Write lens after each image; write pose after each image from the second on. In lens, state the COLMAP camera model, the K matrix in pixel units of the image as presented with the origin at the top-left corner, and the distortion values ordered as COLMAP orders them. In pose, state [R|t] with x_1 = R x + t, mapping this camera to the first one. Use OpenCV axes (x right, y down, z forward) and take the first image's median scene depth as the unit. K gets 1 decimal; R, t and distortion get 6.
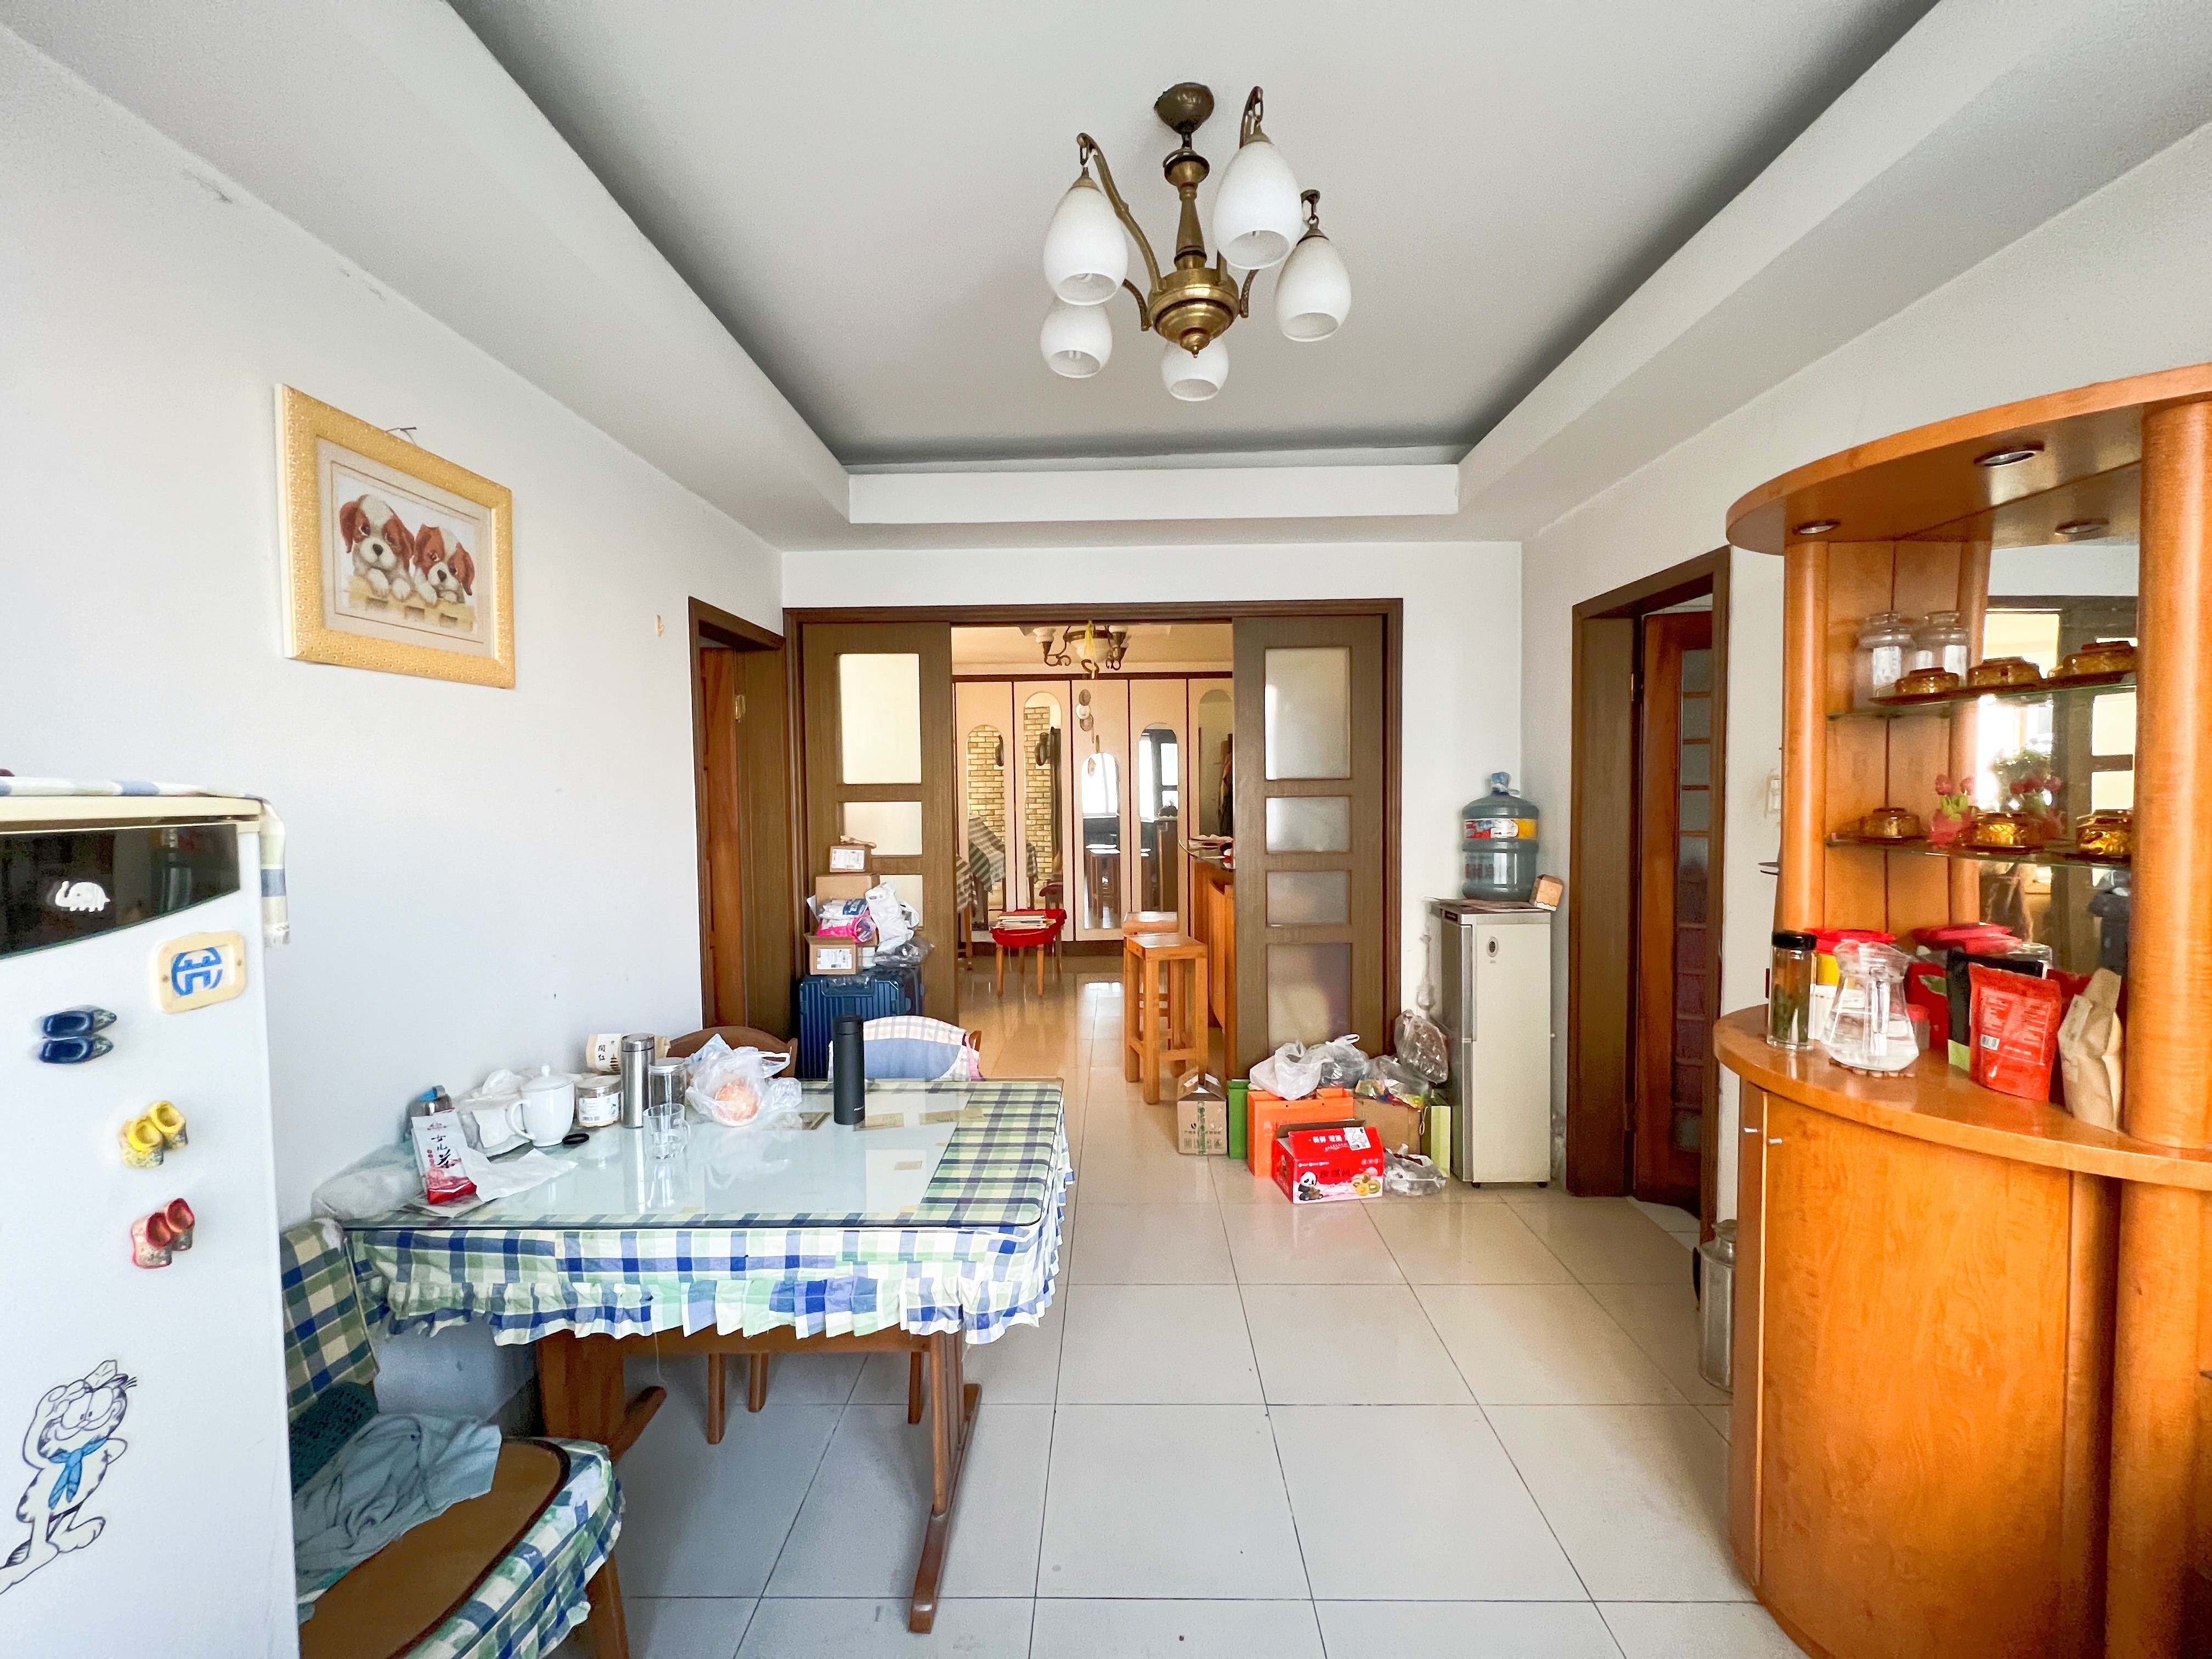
lens RADIAL K [[884.7, 0, 1106.5], [0, 884.7, 817.5], [0, 0, 1]] dist [-0.003164, 0.000372]
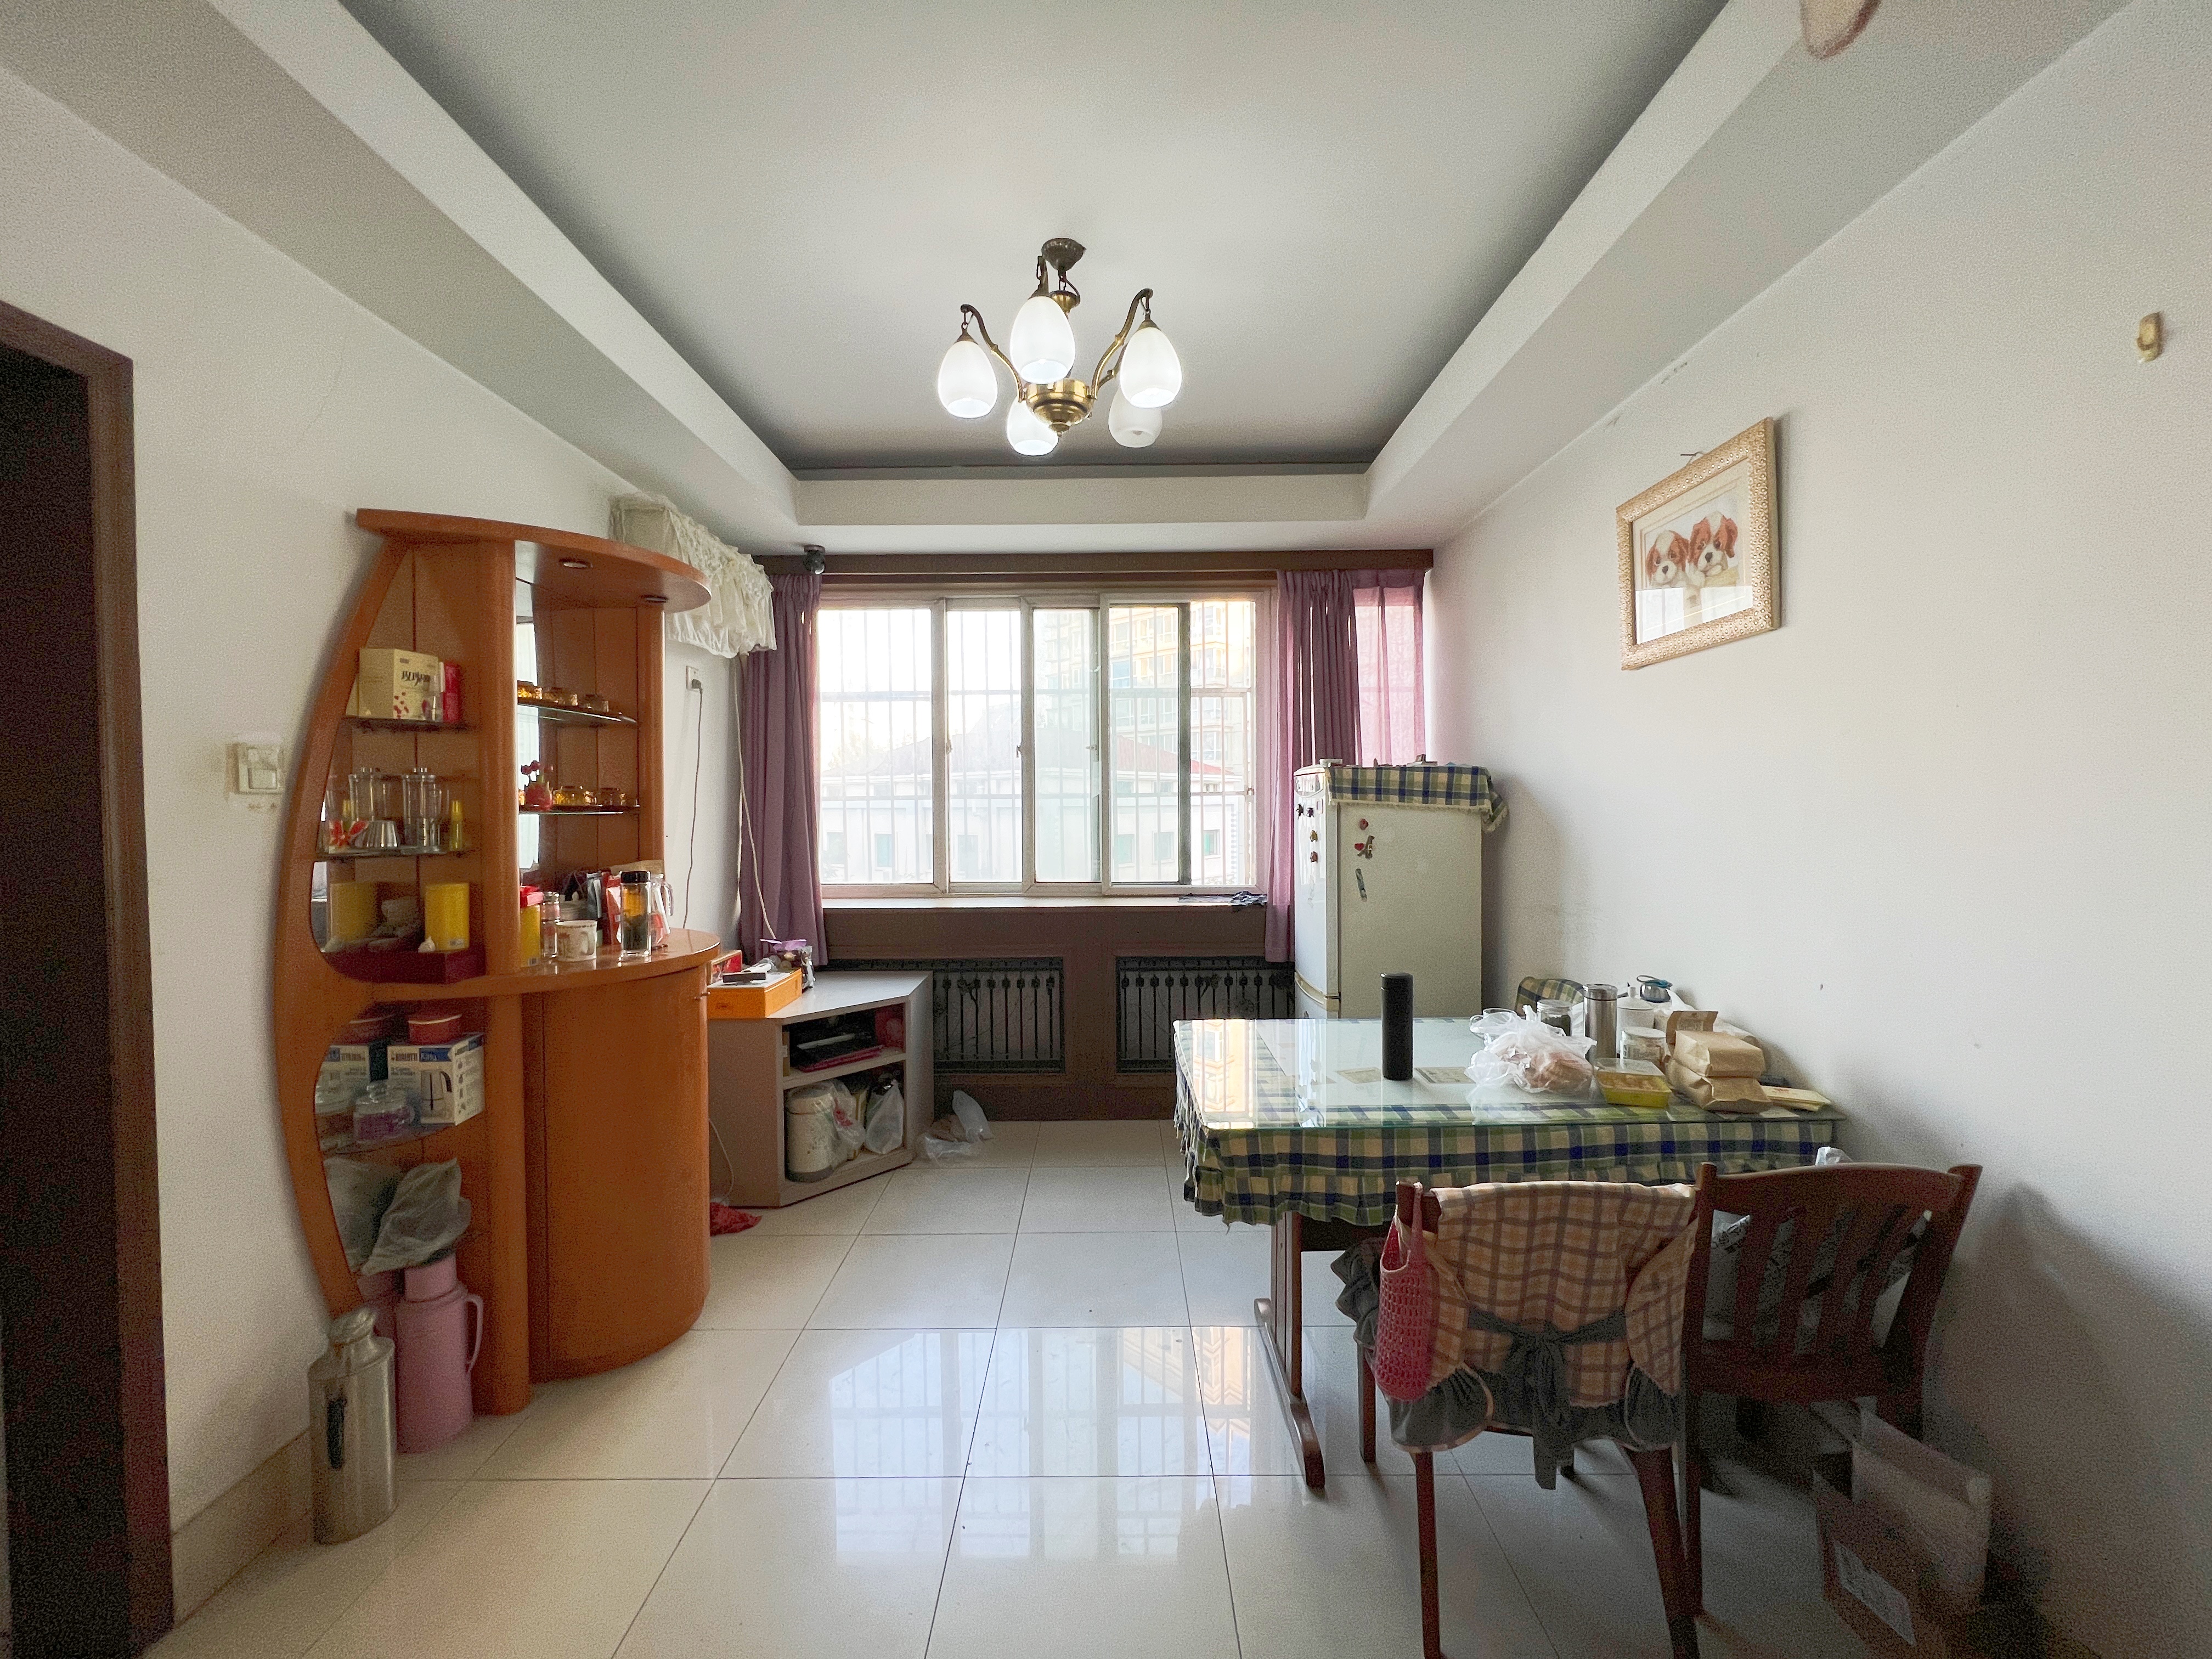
lens RADIAL K [[884.7, 0, 1107.2], [0, 884.7, 817.0], [0, 0, 1]] dist [-0.003164, 0.000372]
pose [[-0.999785, 0.016201, -0.012947, 0.053266], [0.015474, 0.998401, 0.054376, -0.010334], [0.013807, 0.054164, -0.998437, 2.233444]]
